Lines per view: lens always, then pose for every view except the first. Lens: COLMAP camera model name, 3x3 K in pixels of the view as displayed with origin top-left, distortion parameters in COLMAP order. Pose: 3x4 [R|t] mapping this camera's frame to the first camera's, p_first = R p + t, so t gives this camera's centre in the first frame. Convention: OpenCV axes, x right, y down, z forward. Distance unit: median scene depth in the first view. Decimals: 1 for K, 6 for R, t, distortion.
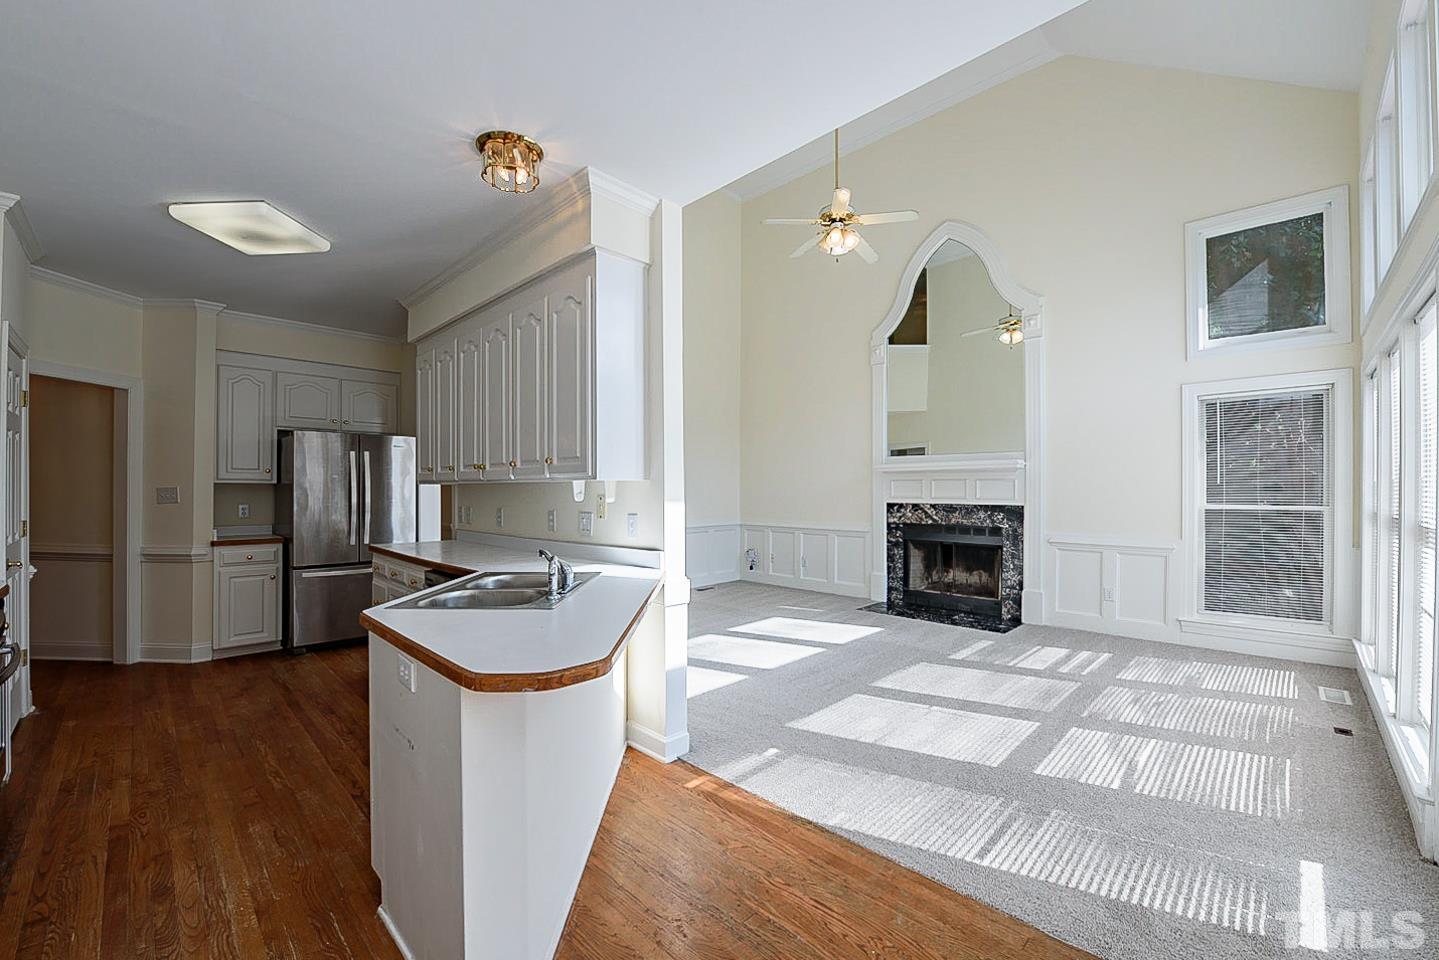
lens RADIAL K [[585.3, 0, 736.1], [0, 585.3, 486.7], [0, 0, 1]] dist [-0.011573, -0.003207]
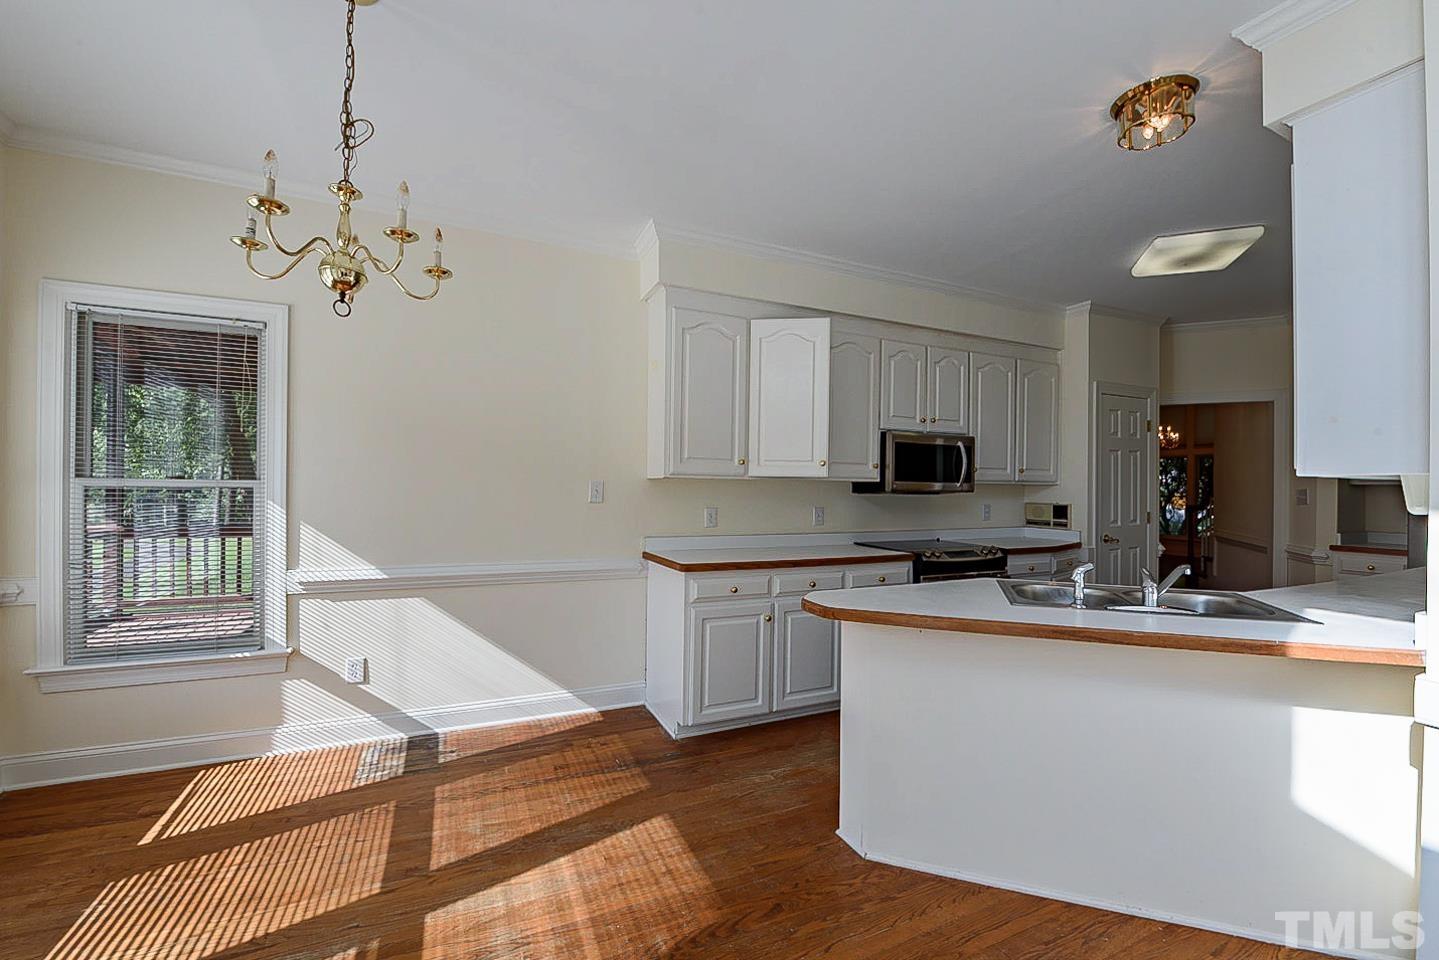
lens RADIAL K [[588.8, 0, 724.2], [0, 588.8, 486.9], [0, 0, 1]] dist [-0.004905, -0.005634]
pose [[-0.373744, -0.004348, -0.927522, 0.333288], [-0.004249, 0.999987, -0.002975, 0.003820], [0.927522, 0.002829, -0.373757, 0.371935]]
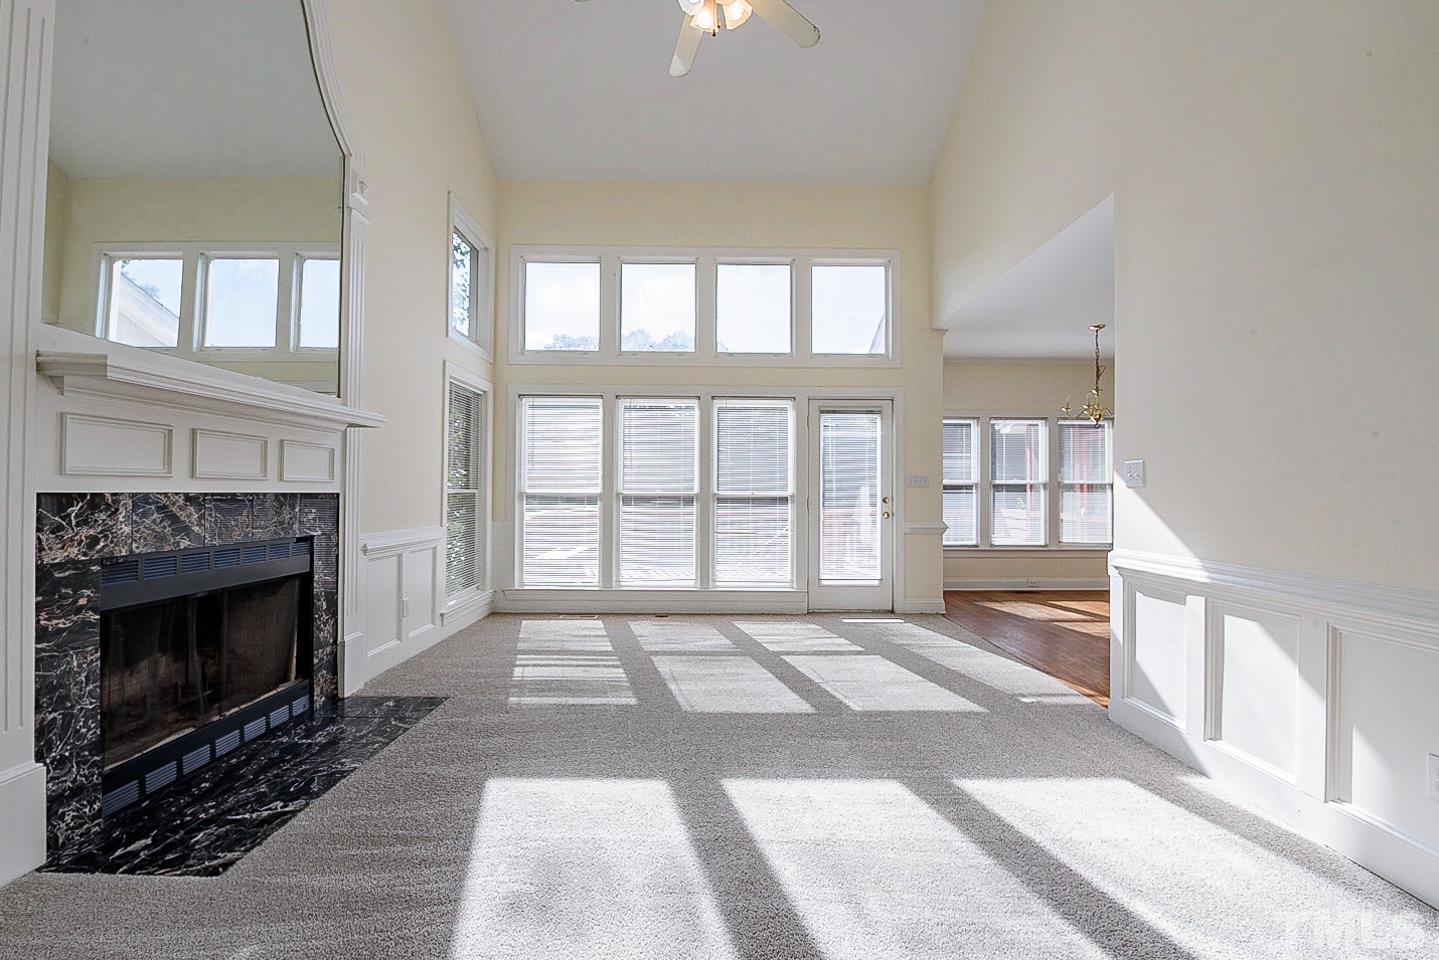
lens RADIAL K [[582.9, 0, 725.4], [0, 582.9, 482.0], [0, 0, 1]] dist [-0.006314, -0.005478]
pose [[-0.693941, 0.006501, 0.720003, -0.214129], [-0.008983, 0.999803, -0.017685, 0.034523], [-0.719976, -0.018741, -0.693746, 1.363782]]
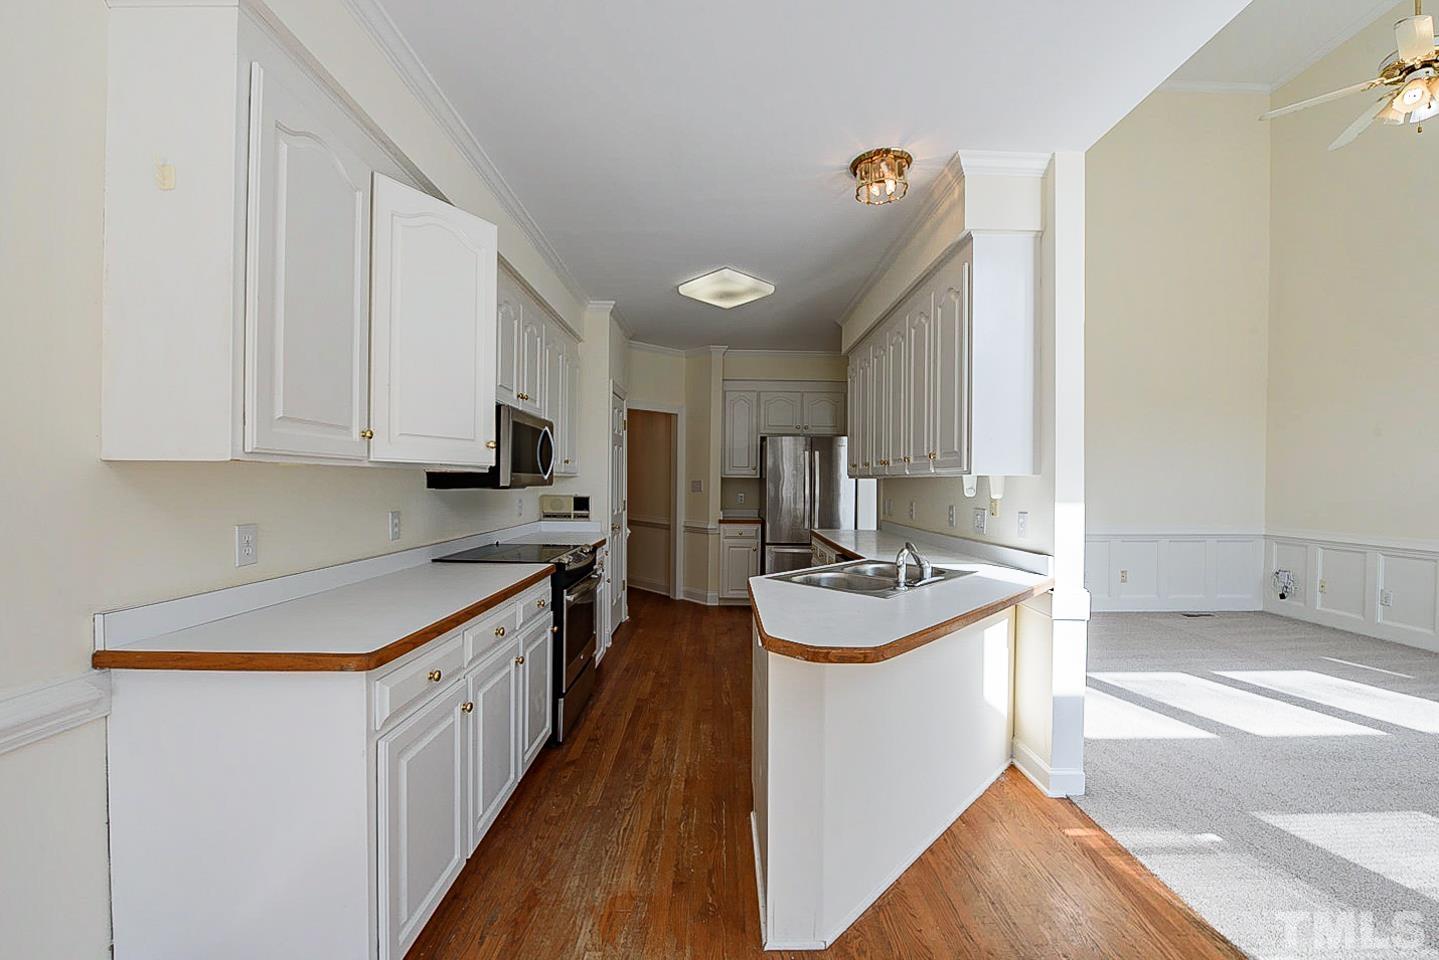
lens RADIAL K [[588.8, 0, 724.2], [0, 588.8, 486.9], [0, 0, 1]] dist [-0.004905, -0.005634]
pose [[0.700807, 0.012445, -0.713242, 0.093392], [-0.005481, 0.999912, 0.012062, -0.000814], [0.713330, -0.004544, 0.700814, 0.020283]]
